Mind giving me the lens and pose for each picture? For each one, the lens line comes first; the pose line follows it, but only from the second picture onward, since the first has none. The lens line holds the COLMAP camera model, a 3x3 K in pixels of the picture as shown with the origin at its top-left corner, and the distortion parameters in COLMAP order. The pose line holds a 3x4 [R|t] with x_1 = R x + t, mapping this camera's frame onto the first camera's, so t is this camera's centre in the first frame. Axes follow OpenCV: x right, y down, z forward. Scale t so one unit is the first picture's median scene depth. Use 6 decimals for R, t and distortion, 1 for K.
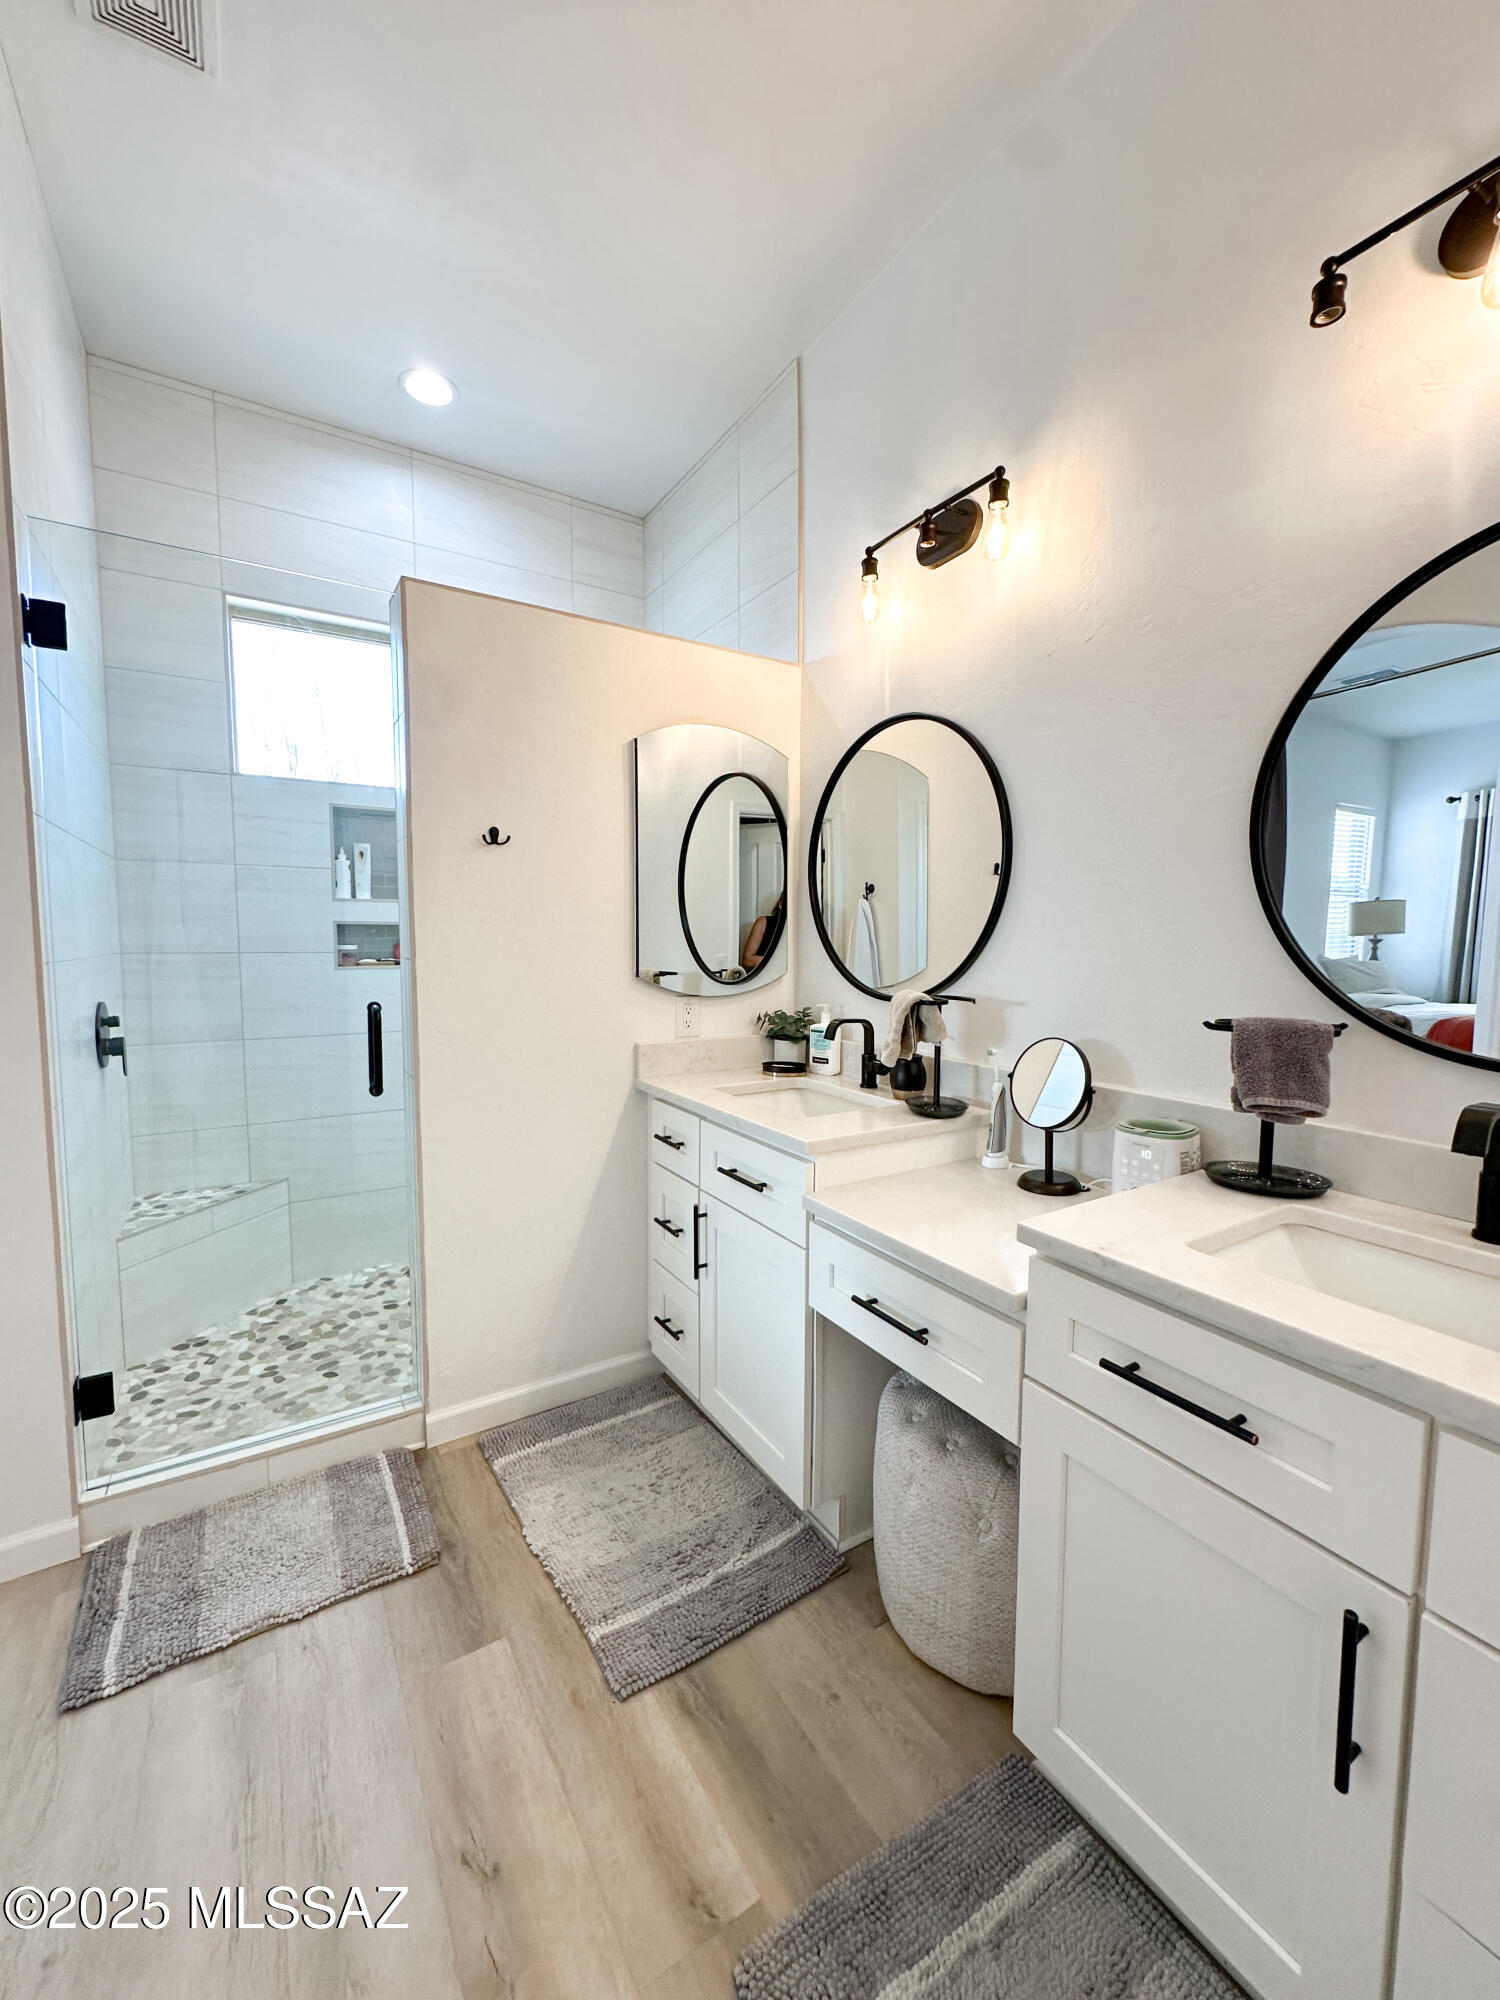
lens RADIAL K [[802.0, 0, 750.0], [0, 802.0, 1000.0], [0, 0, 1]] dist [-0.002802, 0.000431]
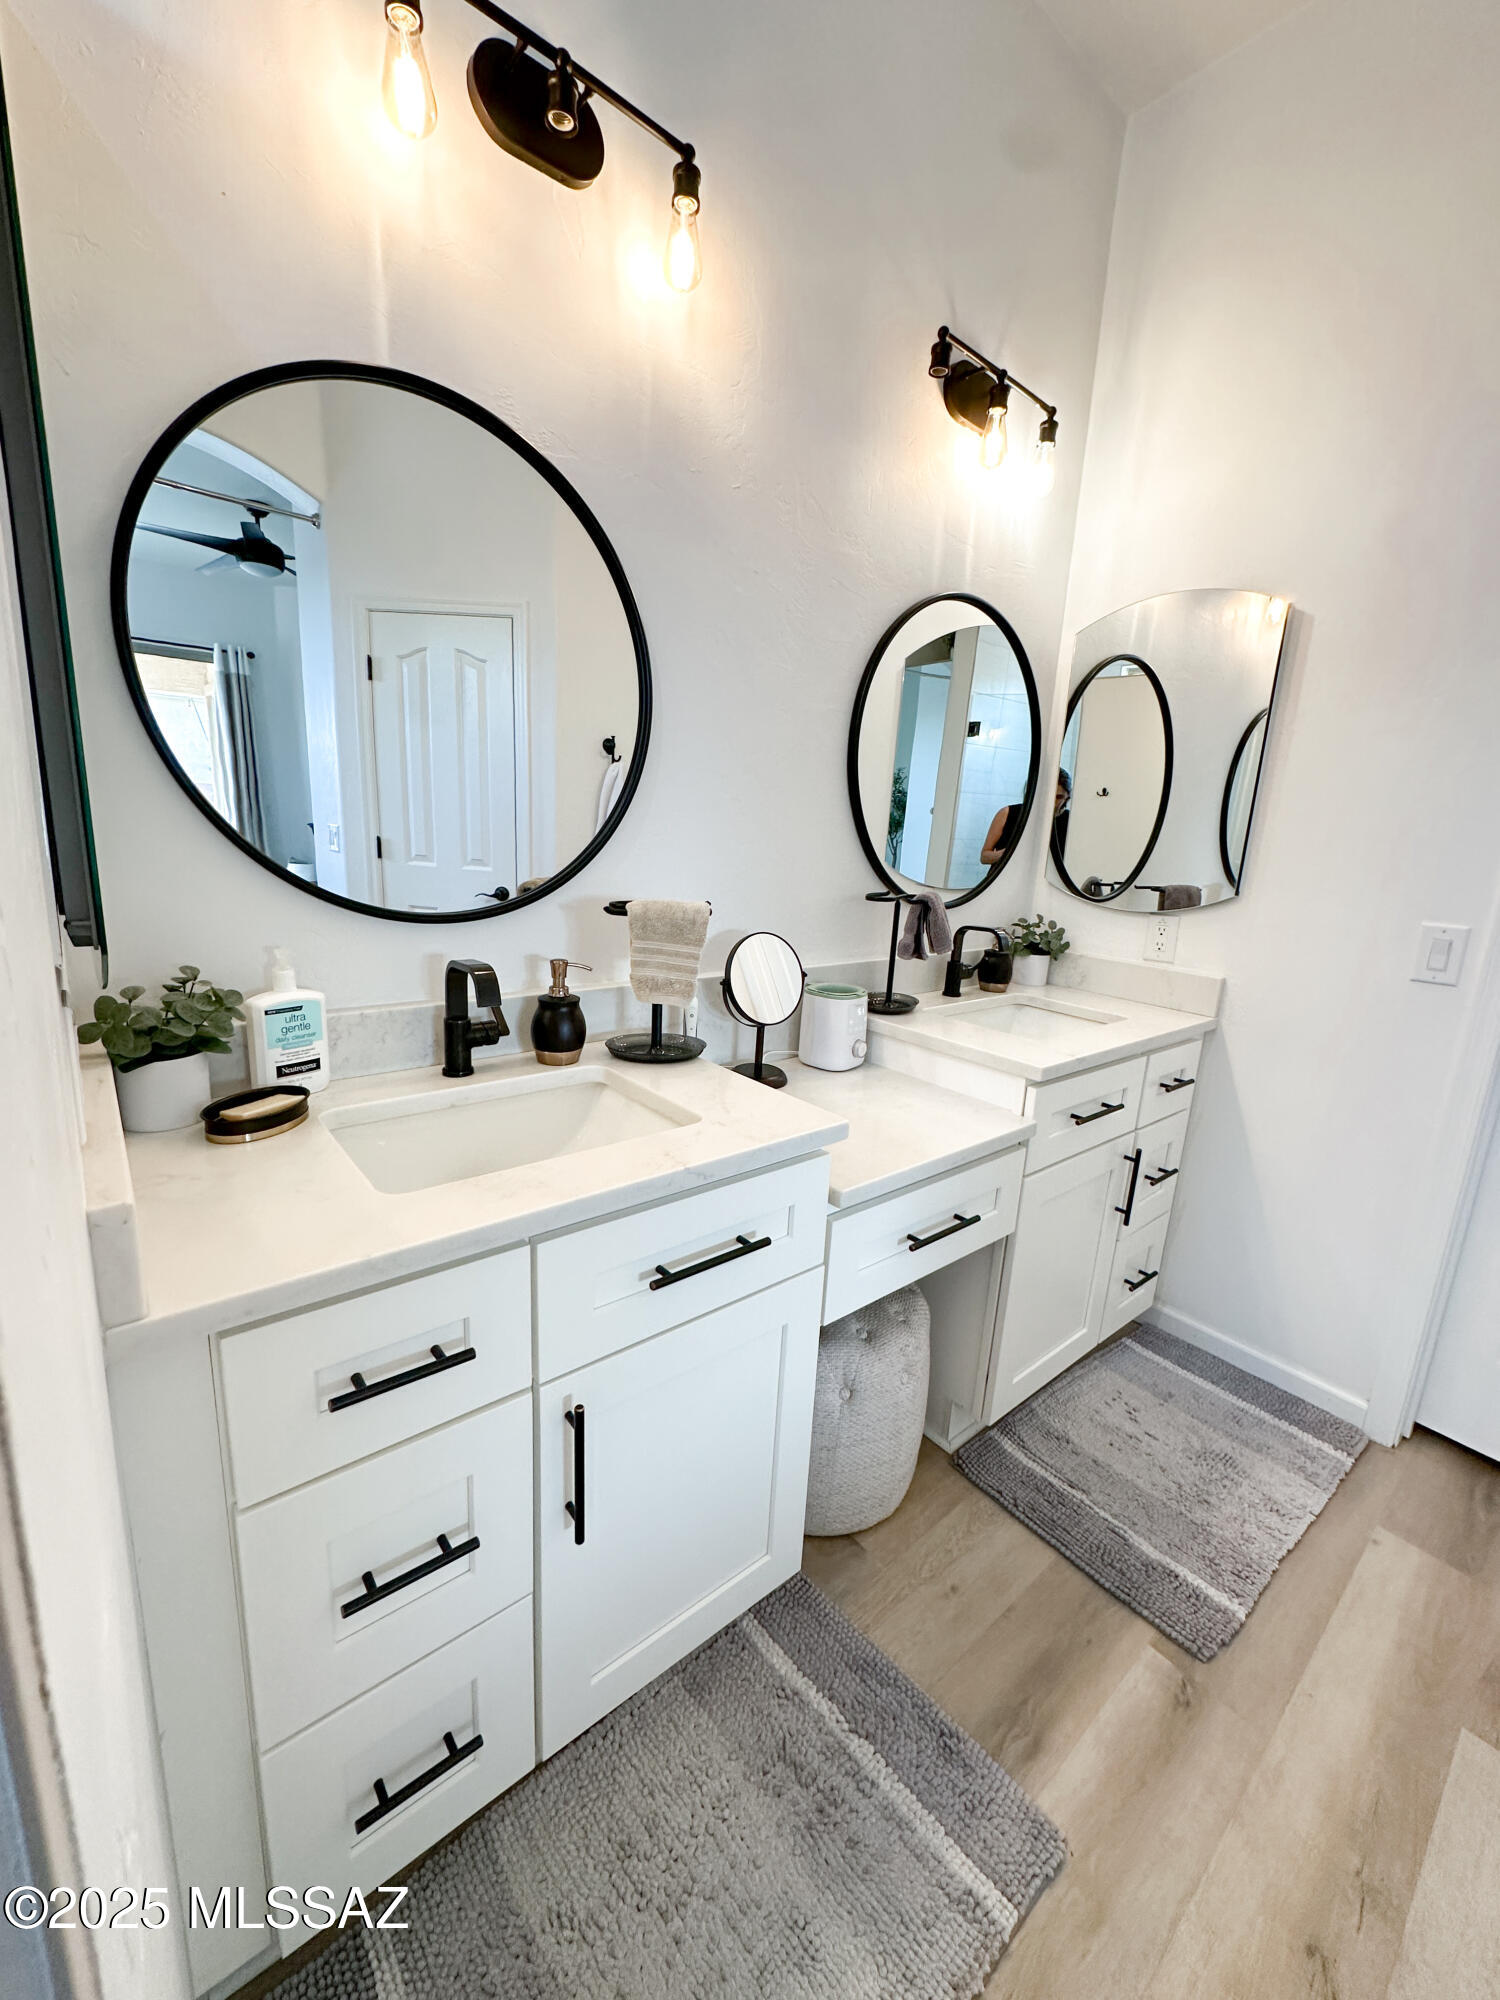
lens RADIAL K [[802.0, 0, 750.0], [0, 802.0, 1000.0], [0, 0, 1]] dist [-0.002802, 0.000431]
pose [[-0.147656, -0.223445, 0.963468, -0.479048], [0.026077, 0.972927, 0.229635, -0.080048], [-0.988695, 0.059032, -0.137832, 0.954090]]
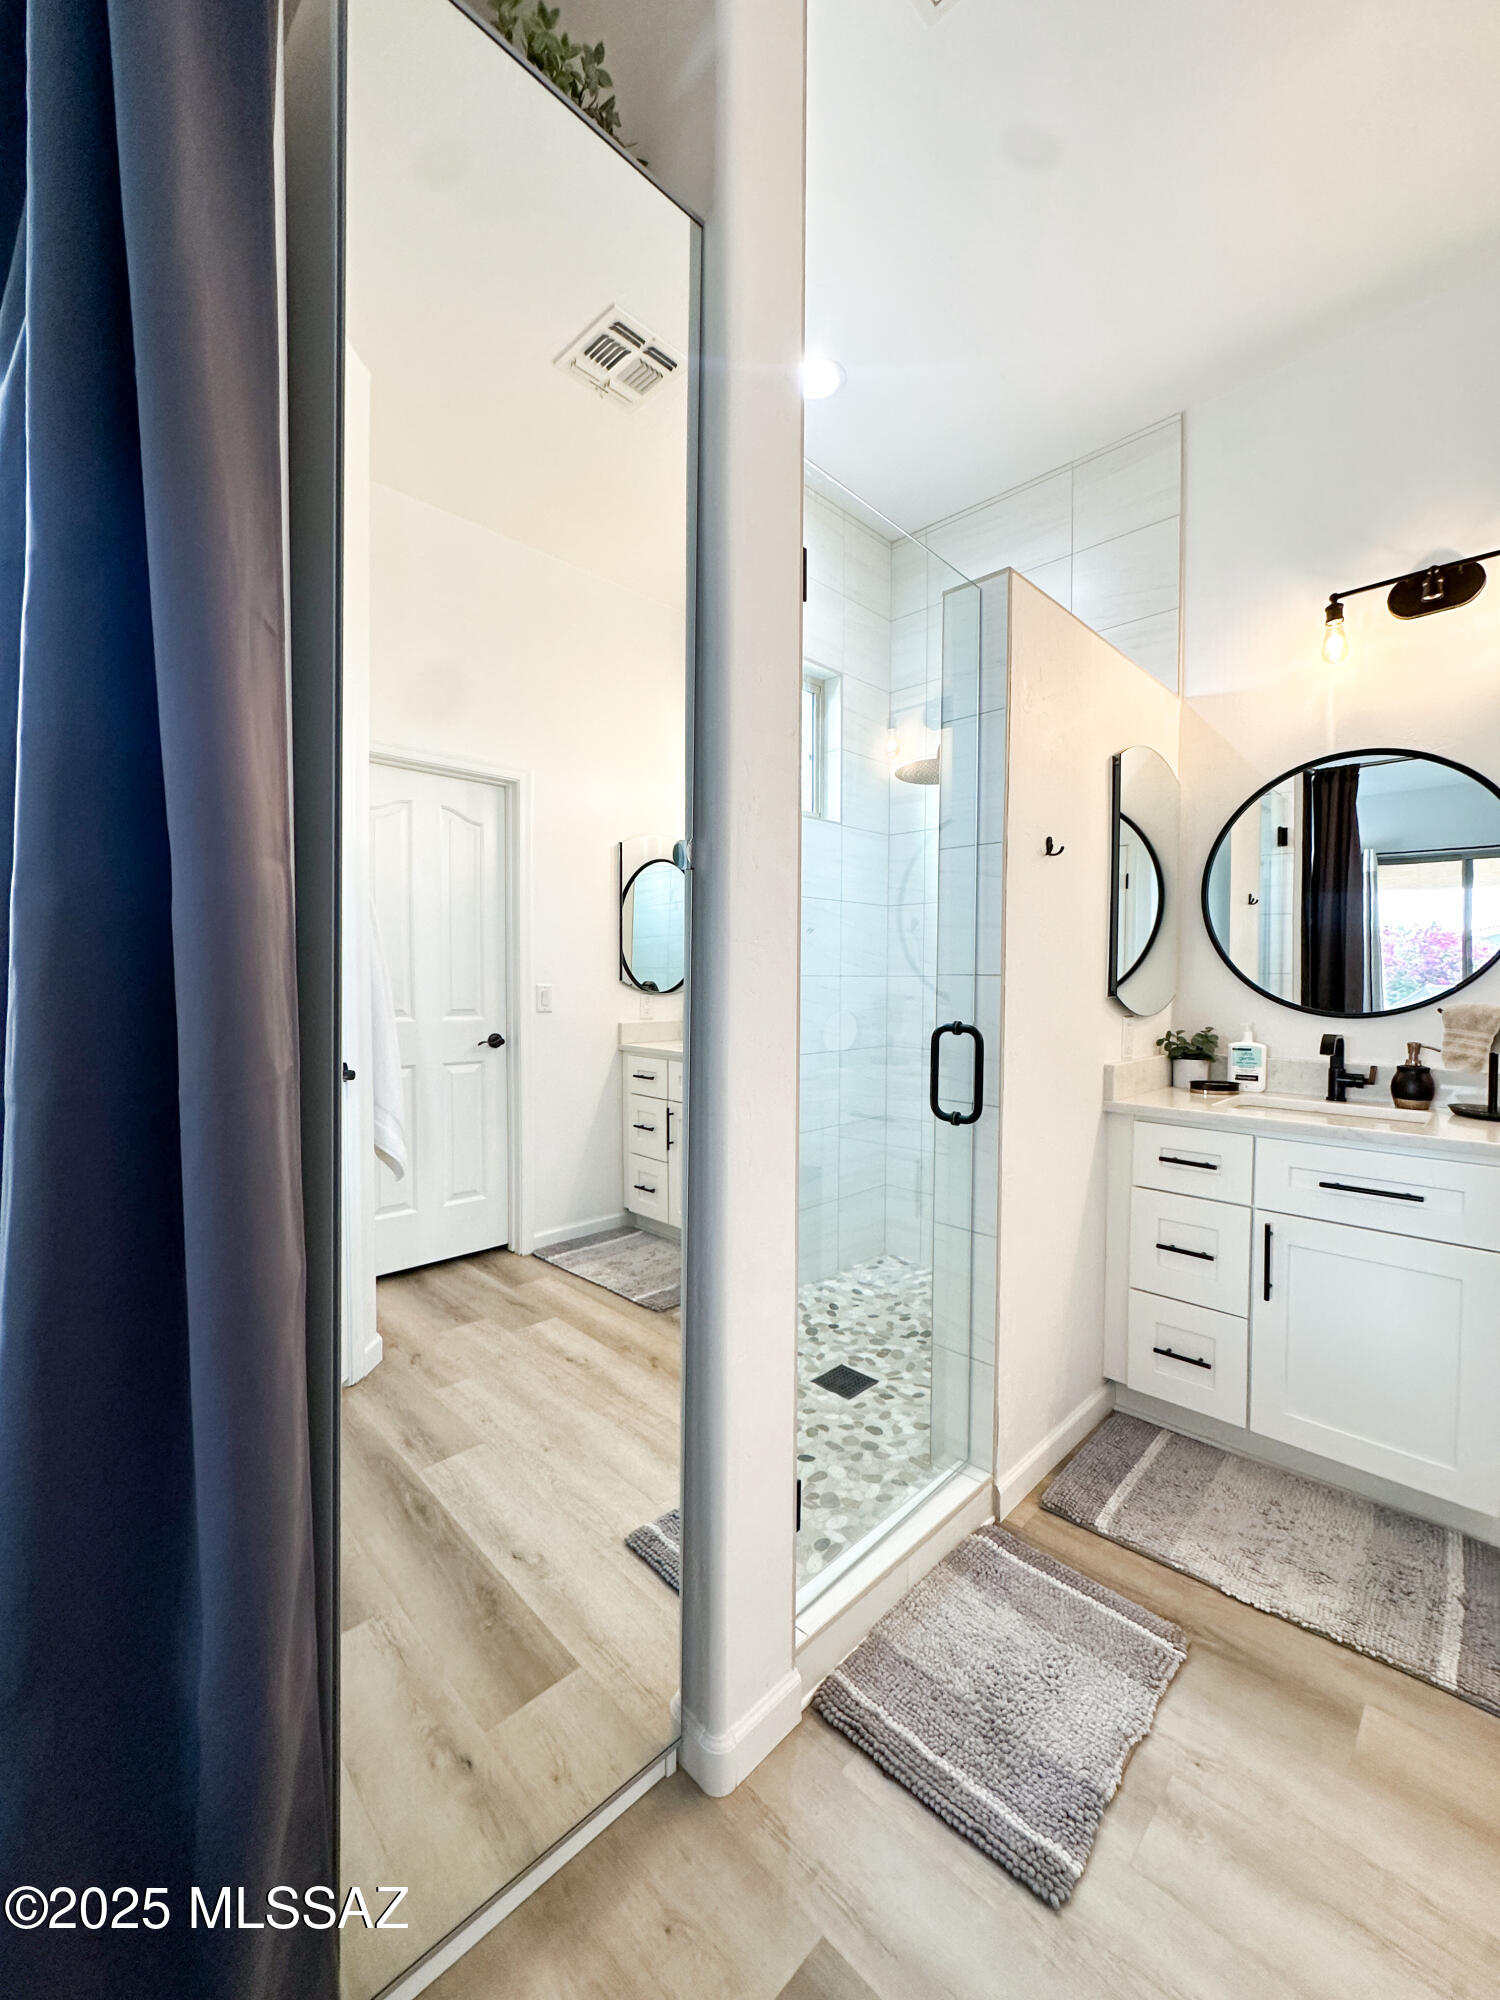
lens RADIAL K [[809.7, 0, 750.0], [0, 809.7, 1000.0], [0, 0, 1]] dist [-0.001913, 0.004601]
pose [[0.972458, -0.003705, 0.233051, -0.918447], [0.015866, 0.998607, -0.050329, 0.021120], [-0.232540, 0.052640, 0.971161, 0.165576]]
